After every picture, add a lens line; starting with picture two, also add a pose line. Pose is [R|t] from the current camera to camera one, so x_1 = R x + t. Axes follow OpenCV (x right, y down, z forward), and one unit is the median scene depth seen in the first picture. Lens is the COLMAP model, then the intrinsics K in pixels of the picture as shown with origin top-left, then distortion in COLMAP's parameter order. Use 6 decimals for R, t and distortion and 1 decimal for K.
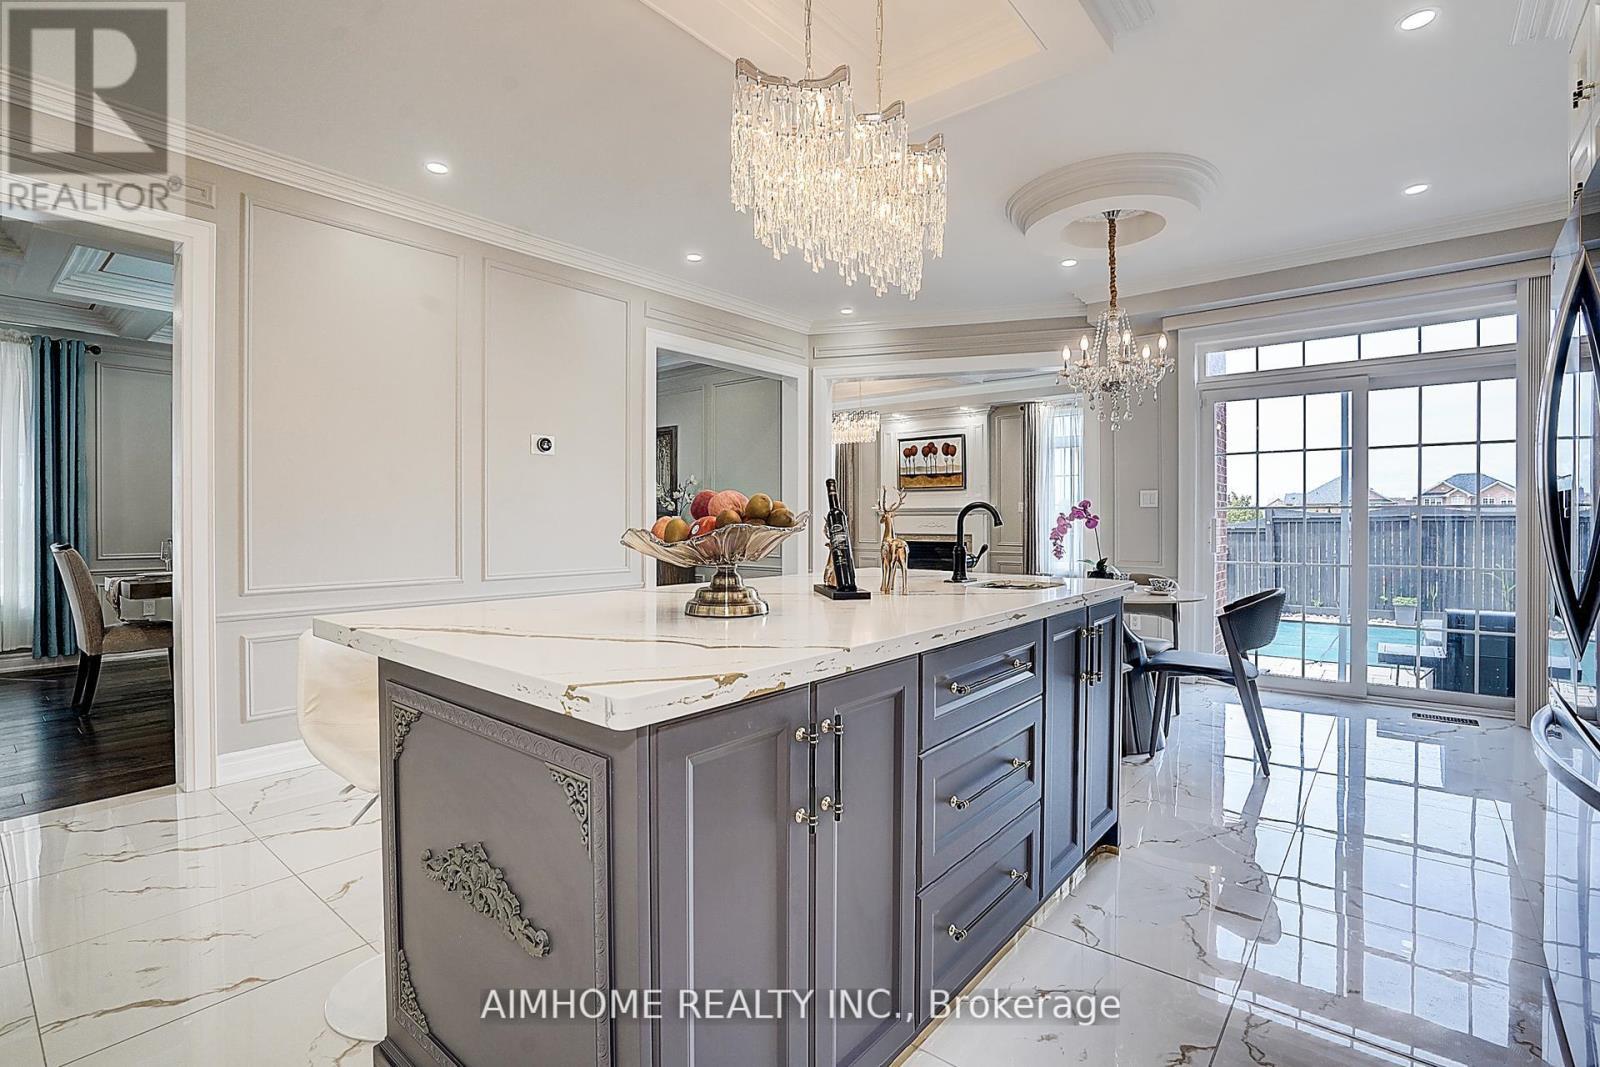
lens RADIAL K [[741.7, 0, 829.8], [0, 741.7, 531.7], [0, 0, 1]] dist [-0.001803, -0.000153]
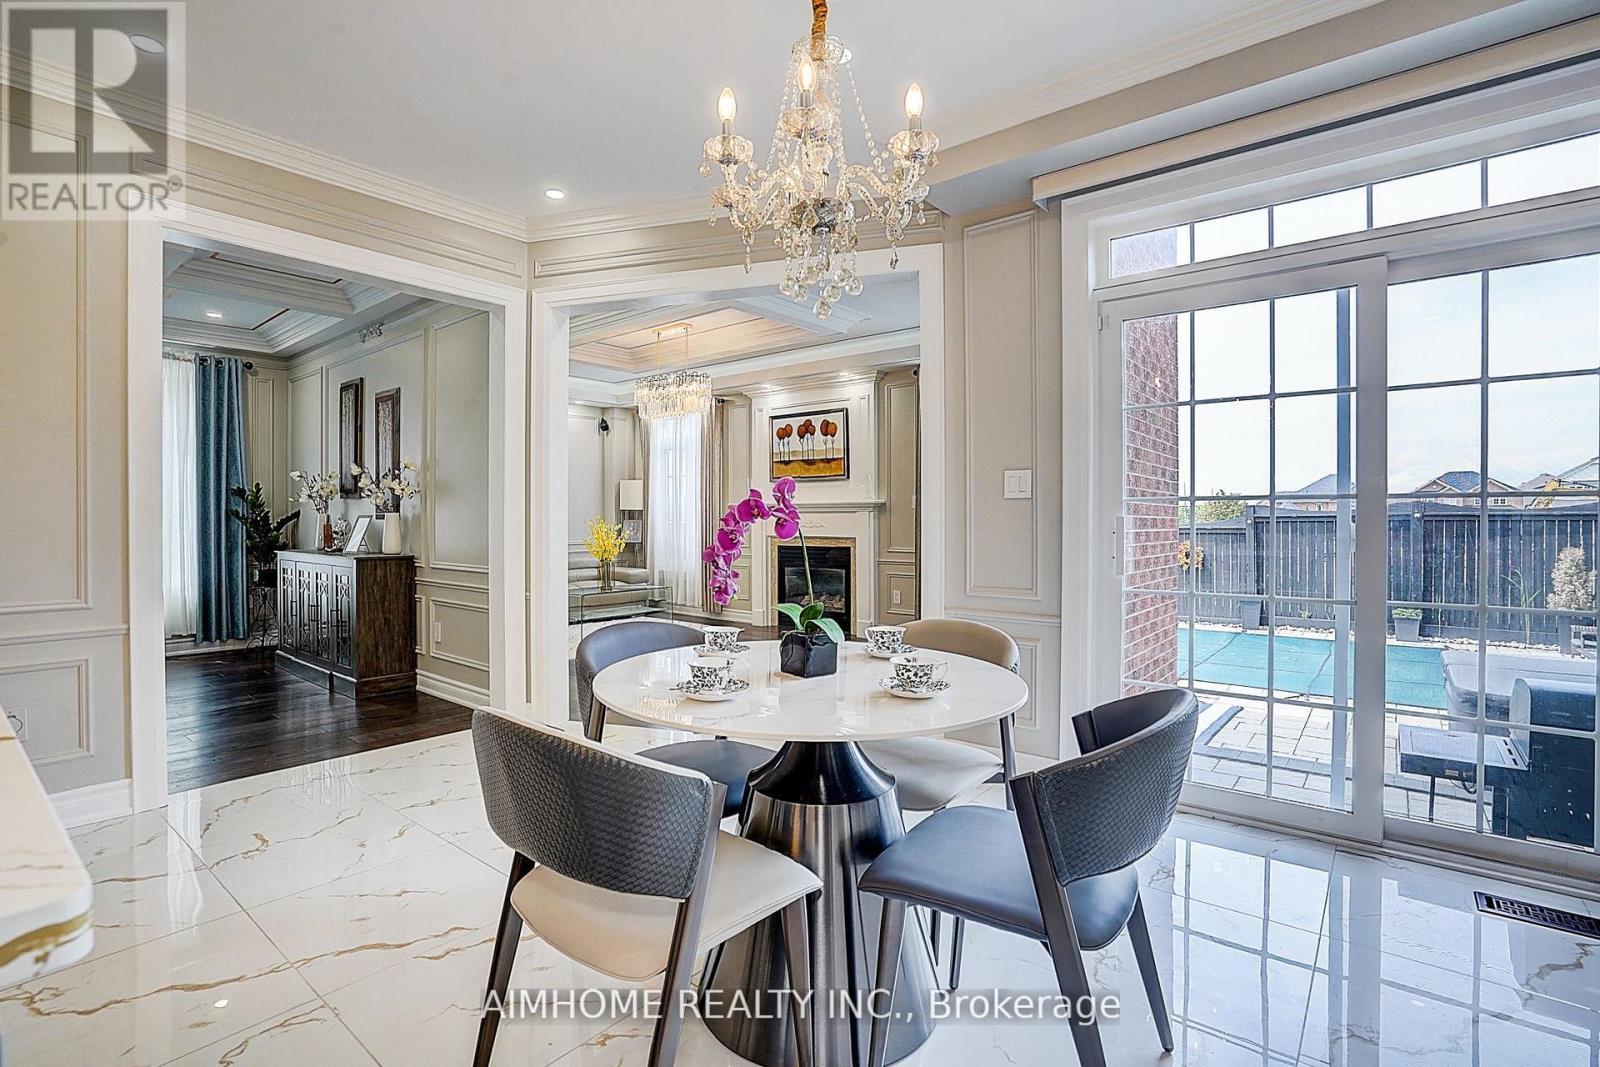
lens RADIAL K [[739.2, 0, 808.7], [0, 739.2, 533.1], [0, 0, 1]] dist [-0.003393, 0.000136]
pose [[0.999846, -0.000263, -0.017537, 0.158152], [0.000333, 0.999992, 0.003990, -0.003840], [0.017536, -0.003995, 0.999838, 0.228852]]
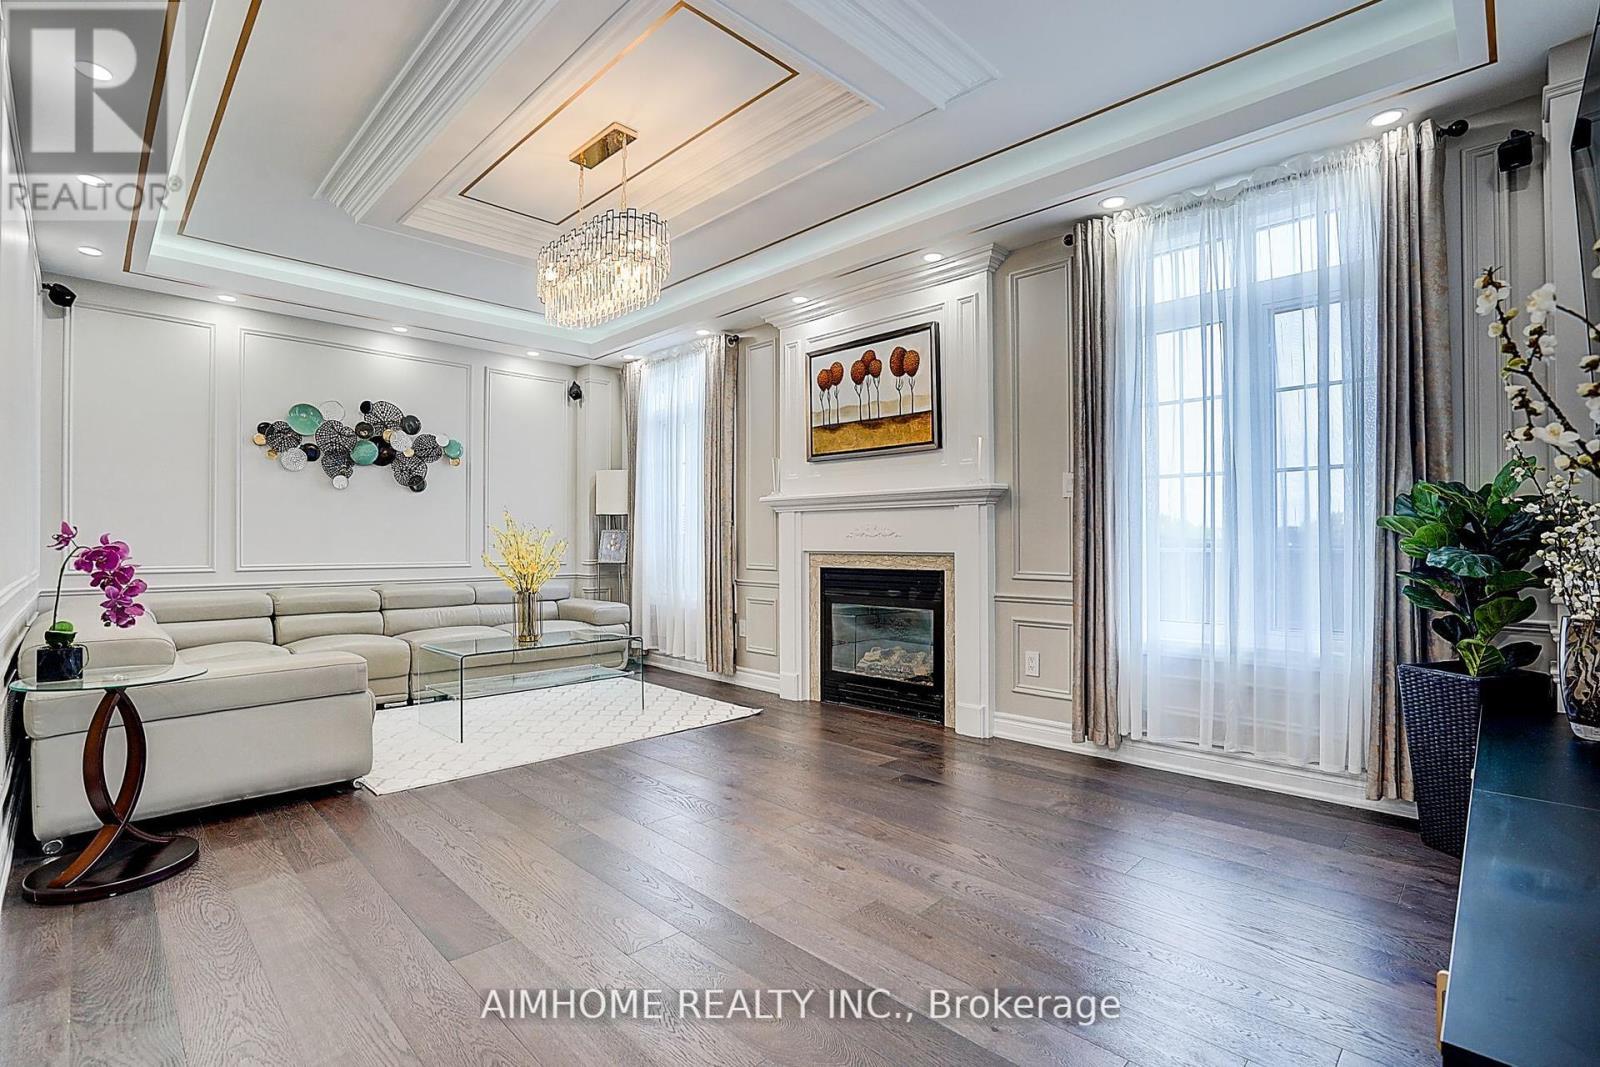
lens RADIAL K [[739.2, 0, 808.7], [0, 739.2, 533.1], [0, 0, 1]] dist [-0.003393, 0.000136]
pose [[0.992166, -0.002432, -0.124902, 0.163723], [-0.000977, 0.999629, -0.027221, 0.004101], [0.124922, 0.027130, 0.991796, 0.572476]]
